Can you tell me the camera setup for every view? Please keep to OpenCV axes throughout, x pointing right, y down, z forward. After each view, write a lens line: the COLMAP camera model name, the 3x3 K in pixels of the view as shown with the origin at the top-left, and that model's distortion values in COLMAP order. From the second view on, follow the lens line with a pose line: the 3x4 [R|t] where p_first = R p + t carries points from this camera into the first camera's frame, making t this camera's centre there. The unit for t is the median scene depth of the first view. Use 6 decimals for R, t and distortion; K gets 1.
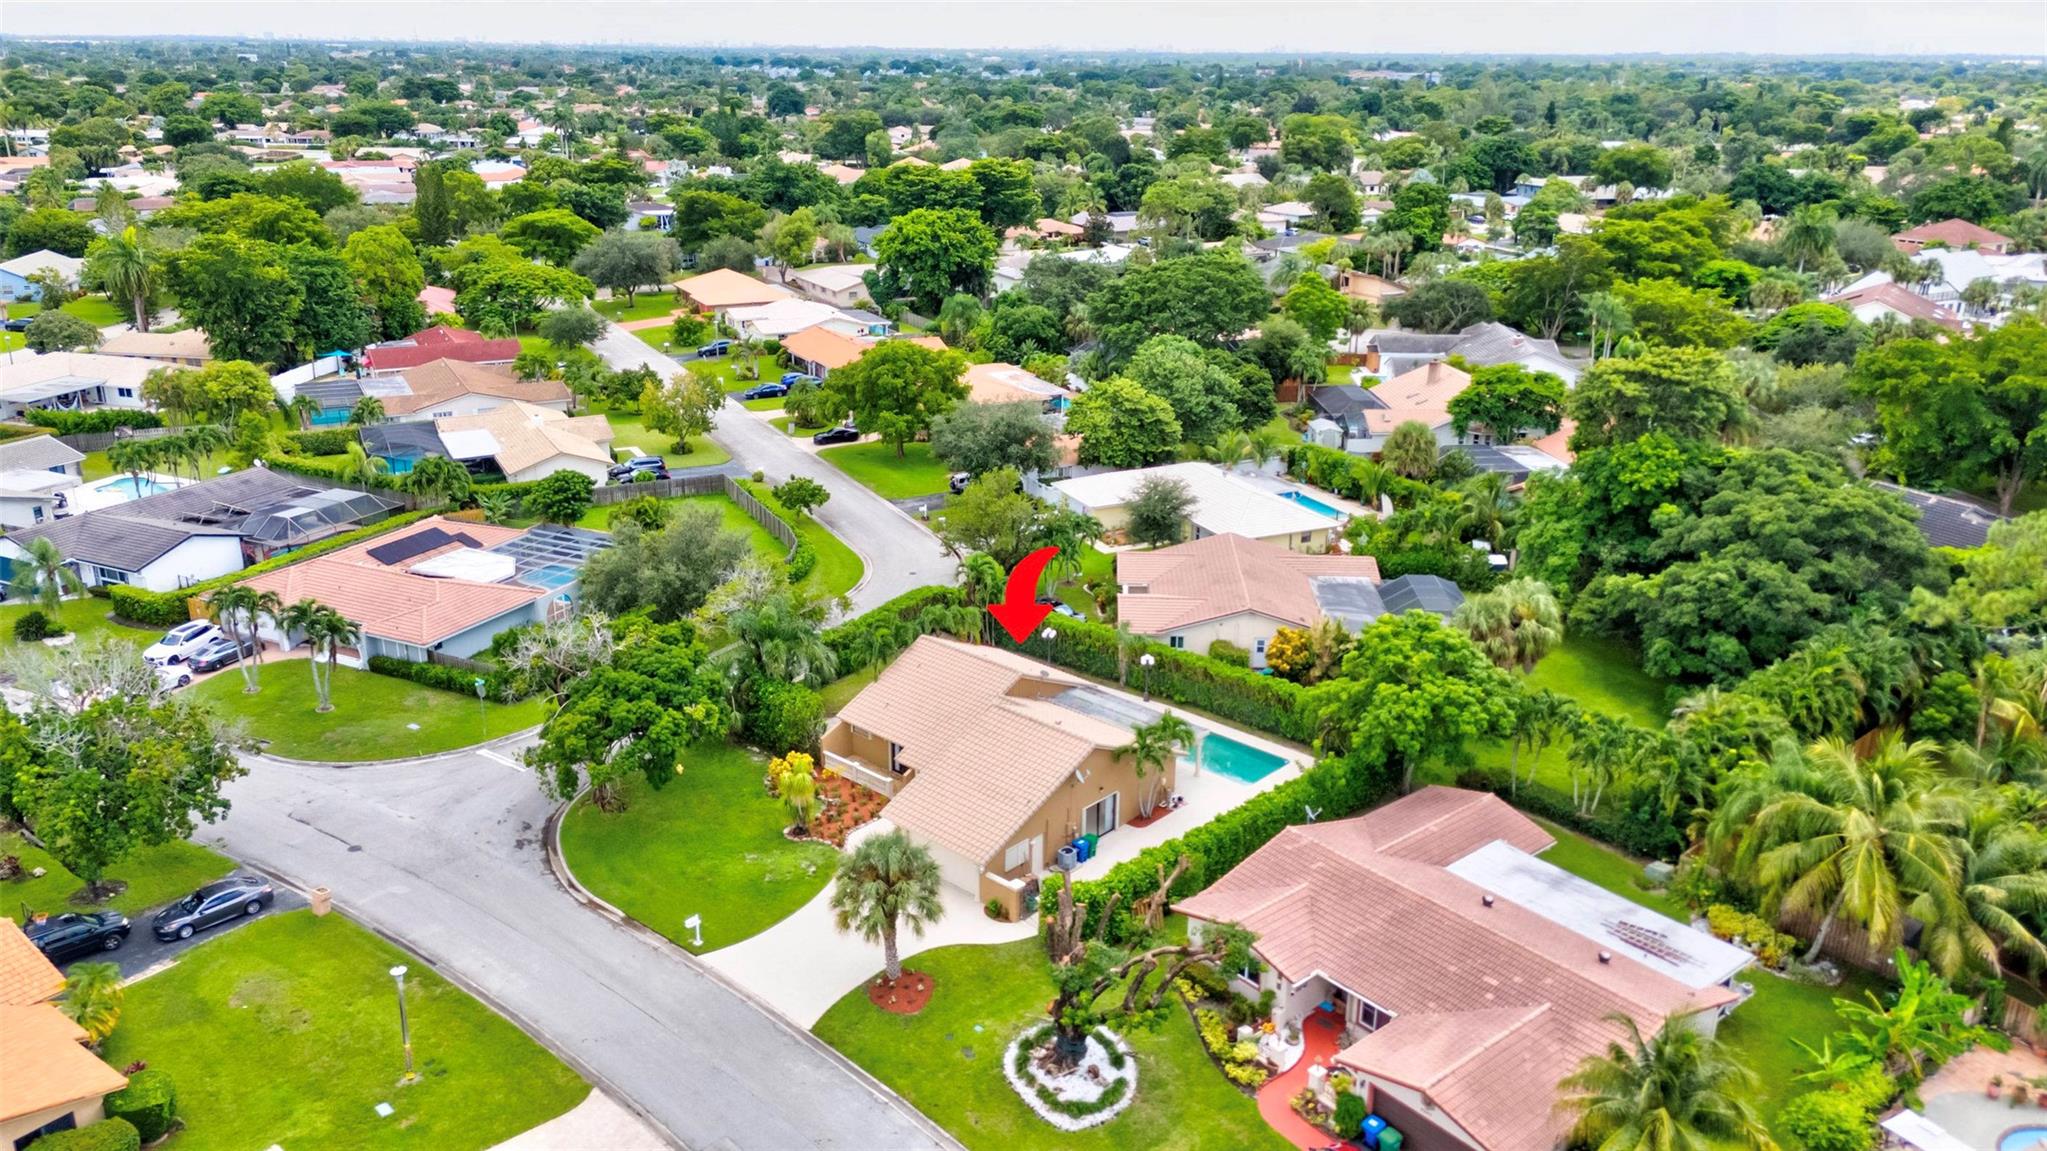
lens RADIAL K [[1511.0, 0, 1023.5], [0, 1511.0, 575.5], [0, 0, 1]] dist [0.120887, -0.209804]
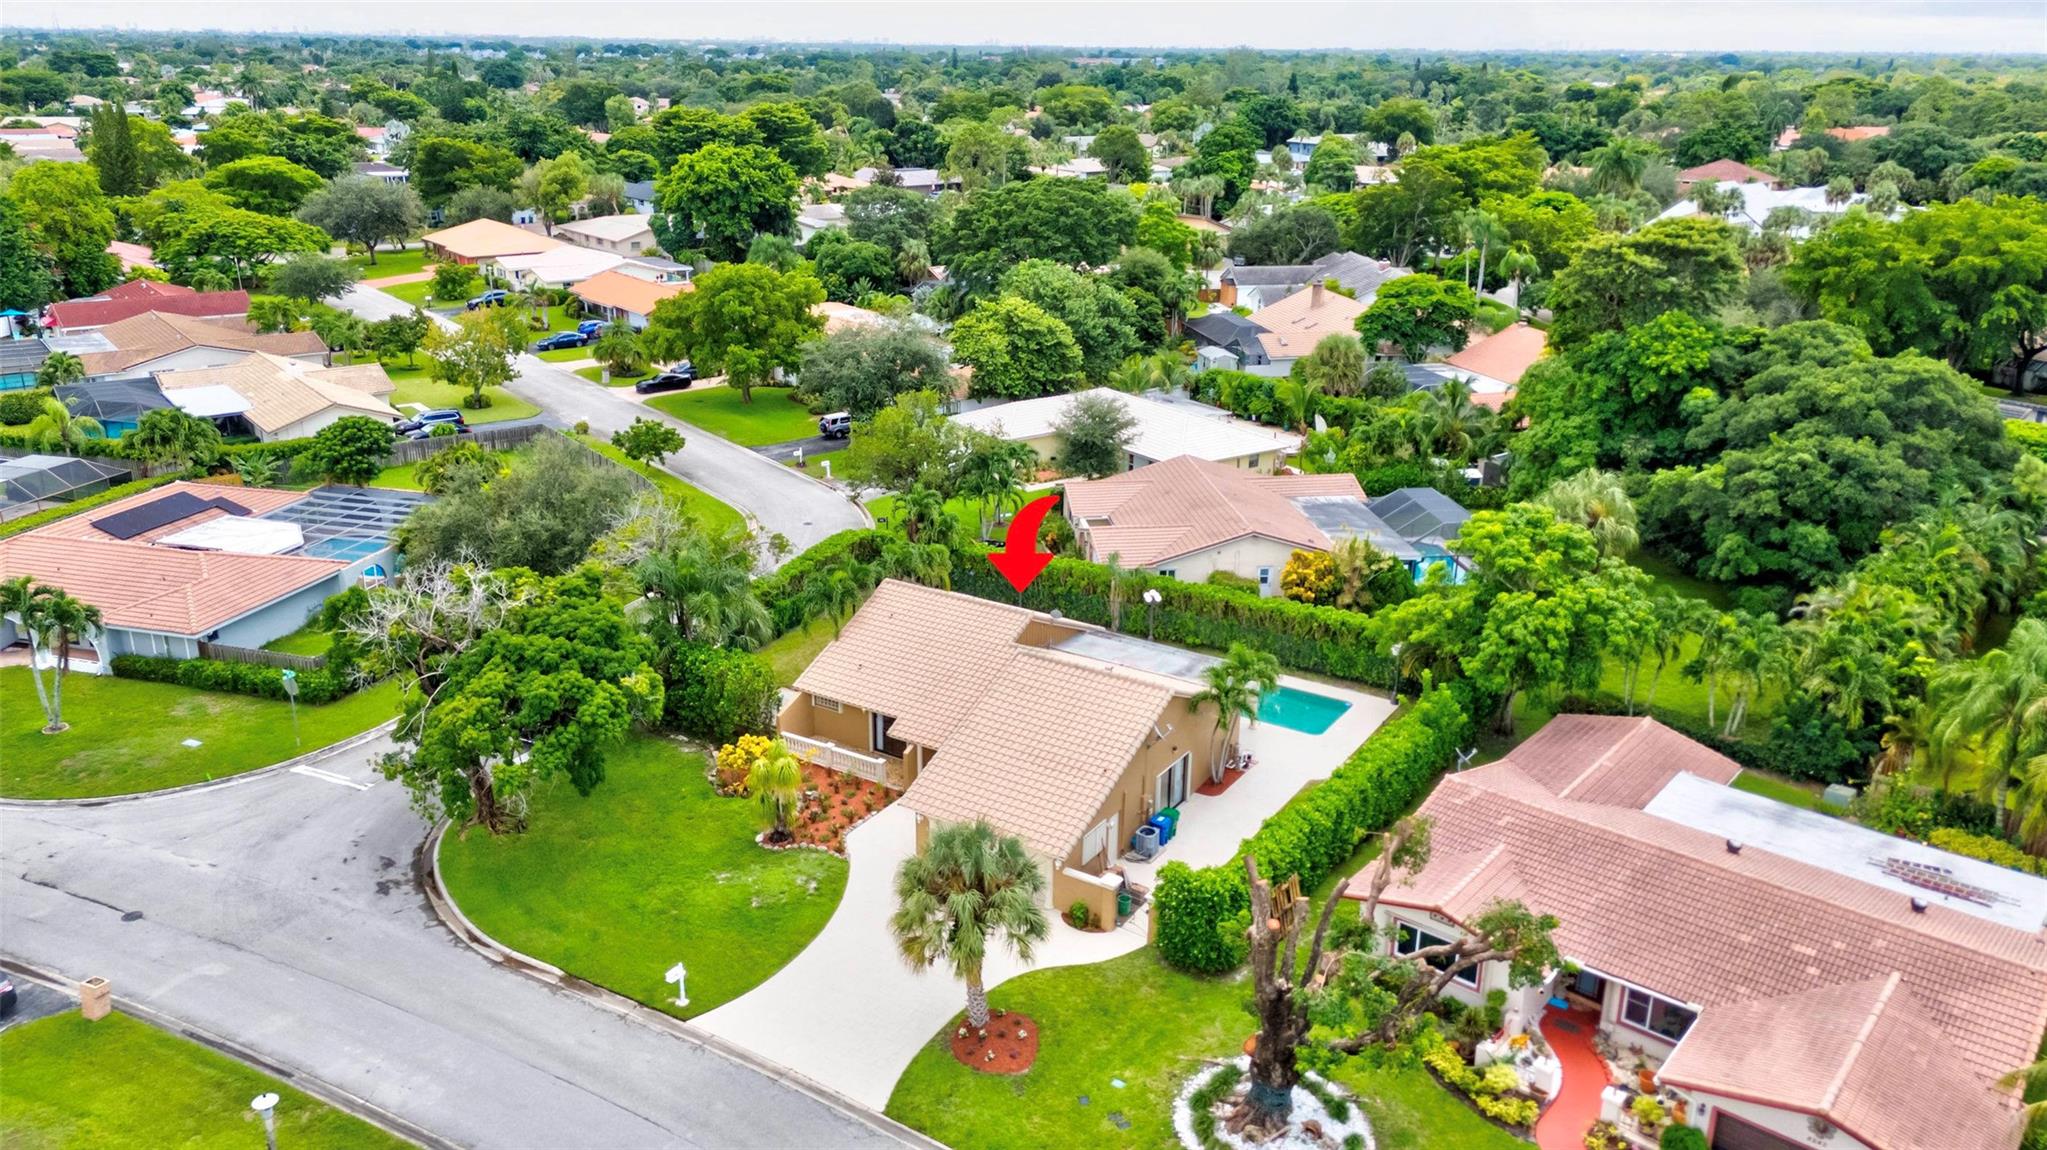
lens RADIAL K [[1508.4, 0, 1026.0], [0, 1508.4, 579.5], [0, 0, 1]] dist [0.081714, -0.081310]
pose [[0.983961, -0.056423, 0.169228, -0.119712], [0.055447, 0.998407, 0.010489, 0.033429], [-0.169550, -0.000938, 0.985521, 0.200865]]
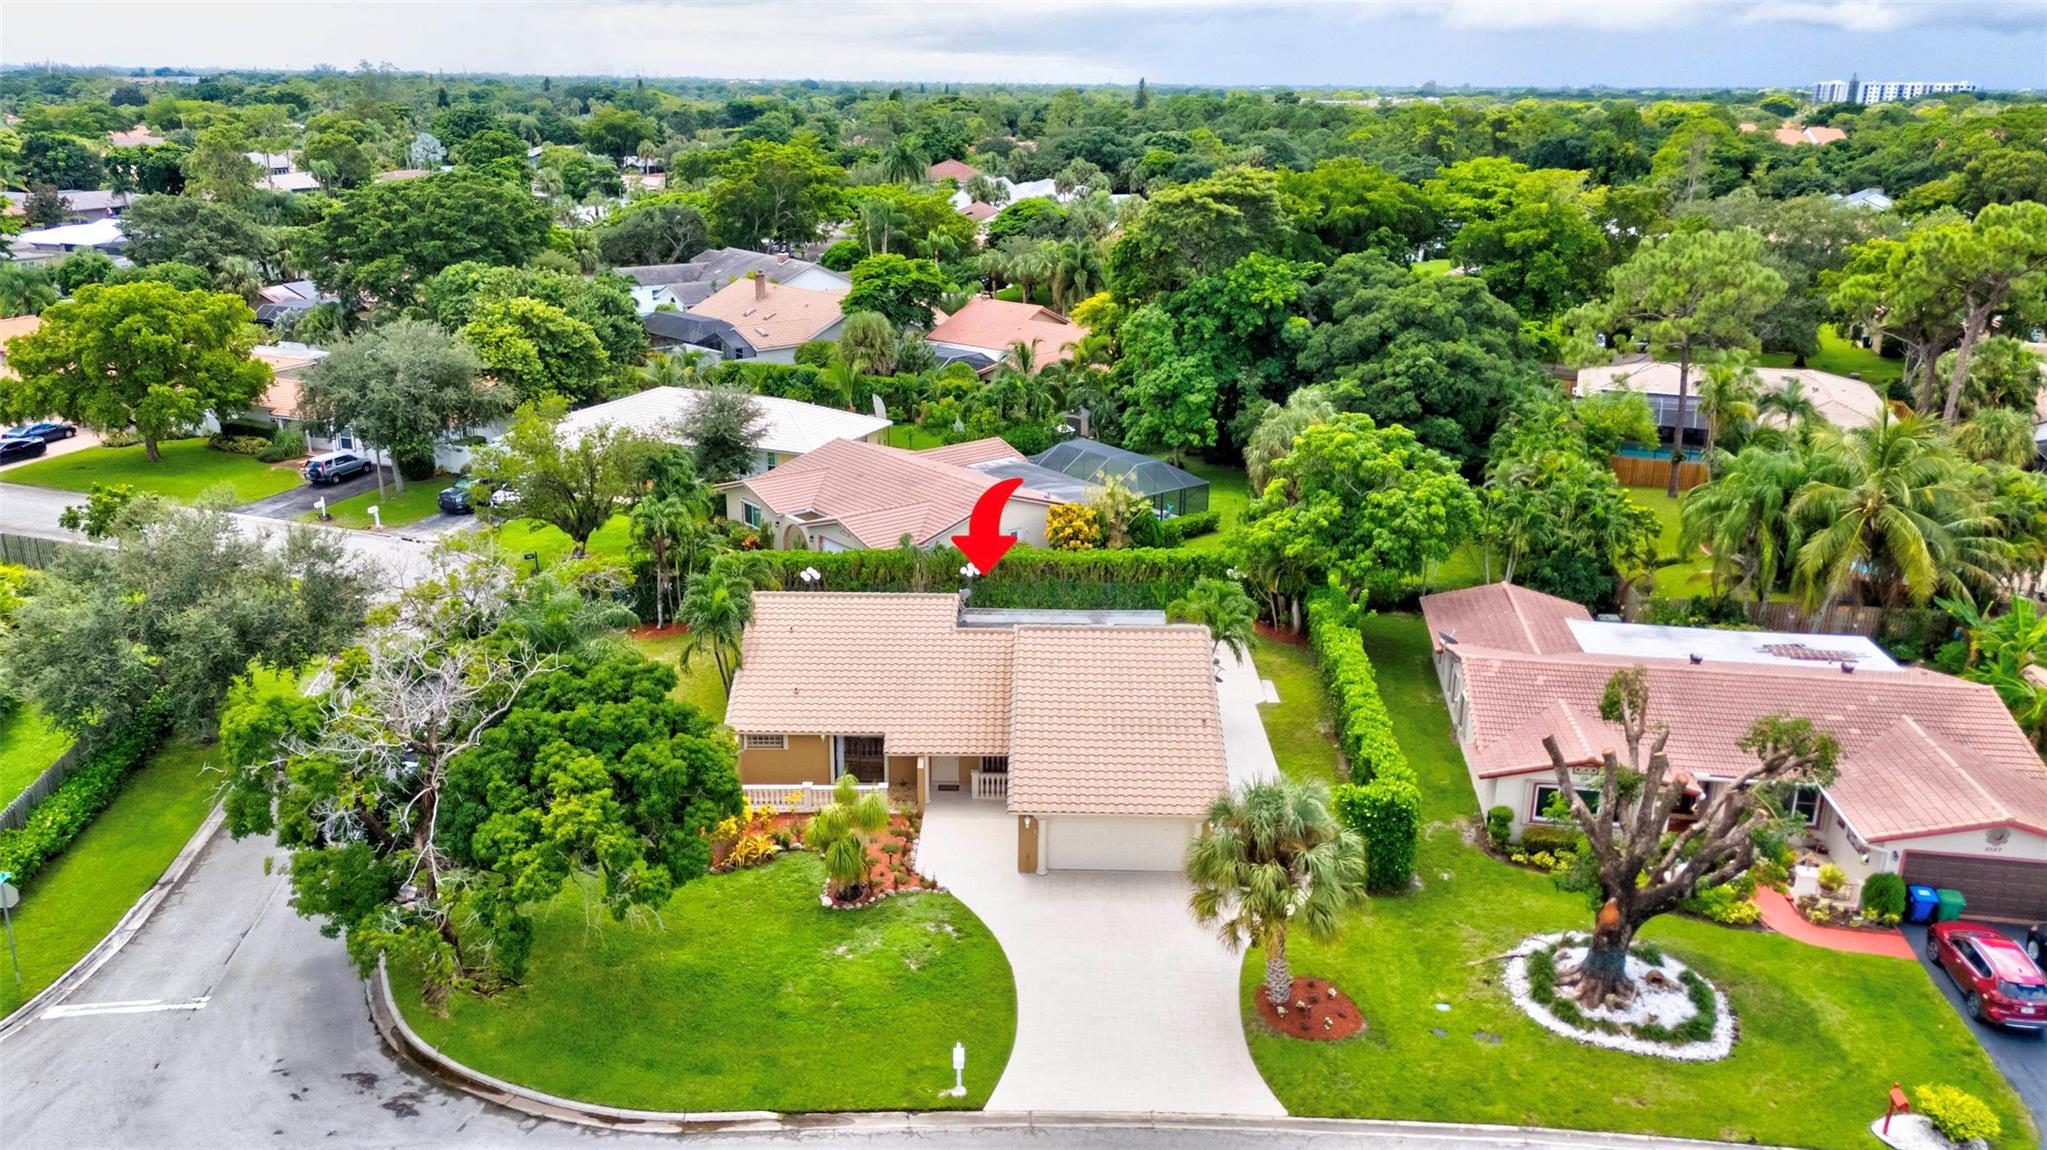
lens RADIAL K [[1508.4, 0, 1026.0], [0, 1508.4, 579.5], [0, 0, 1]] dist [0.081714, -0.081310]
pose [[0.737961, -0.210015, 0.641333, -0.379476], [0.217035, 0.973713, 0.069123, 0.013279], [-0.638991, 0.088182, 0.764143, 0.383565]]
